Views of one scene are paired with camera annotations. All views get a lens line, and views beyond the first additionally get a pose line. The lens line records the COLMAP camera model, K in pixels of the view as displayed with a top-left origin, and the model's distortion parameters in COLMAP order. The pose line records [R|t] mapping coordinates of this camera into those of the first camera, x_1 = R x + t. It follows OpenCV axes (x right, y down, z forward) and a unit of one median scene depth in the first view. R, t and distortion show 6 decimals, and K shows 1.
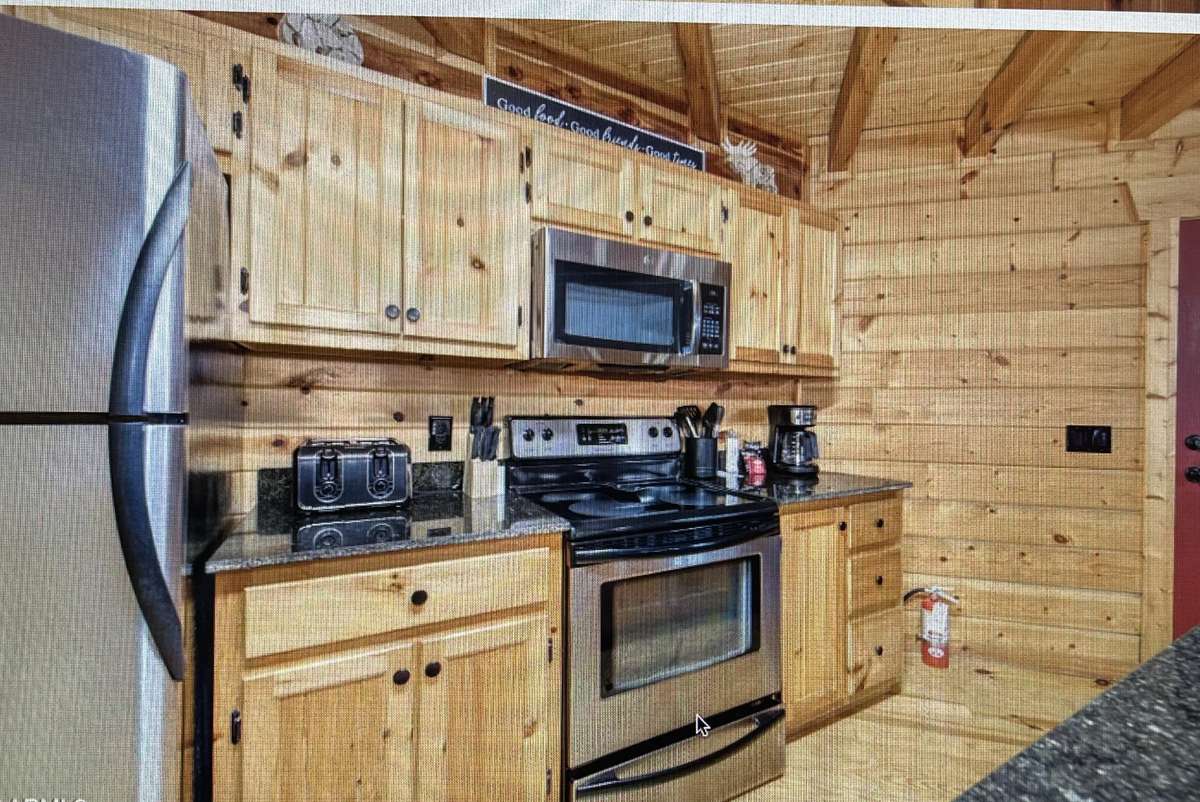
lens RADIAL K [[498.6, 0, 600.5], [0, 498.6, 411.6], [0, 0, 1]] dist [0.010816, -0.000030]
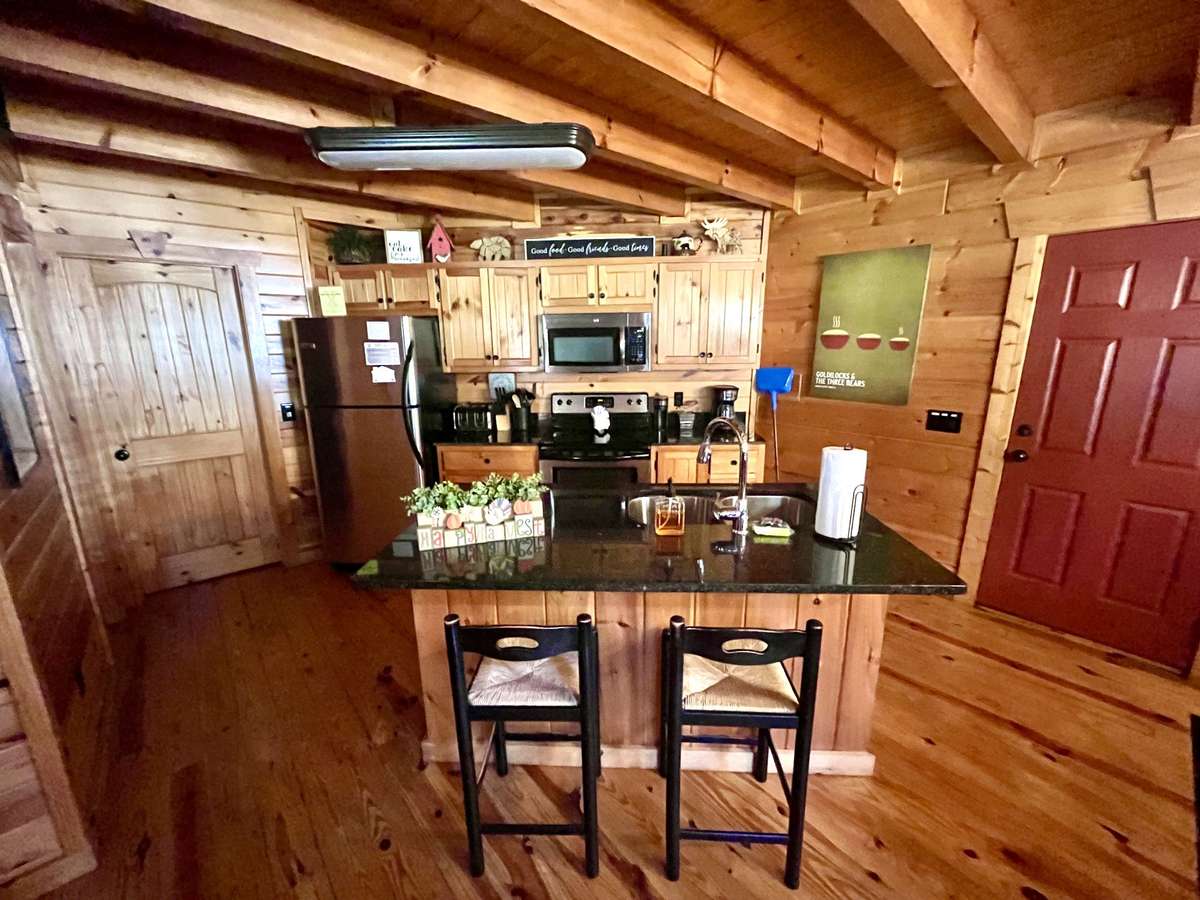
lens RADIAL K [[485.5, 0, 600.0], [0, 485.5, 450.0], [0, 0, 1]] dist [-0.000389, -0.000015]
pose [[0.829835, 0.105738, -0.547899, 0.994072], [0.023506, 0.974387, 0.223647, -0.184811], [0.557514, -0.198469, 0.806094, -0.542330]]
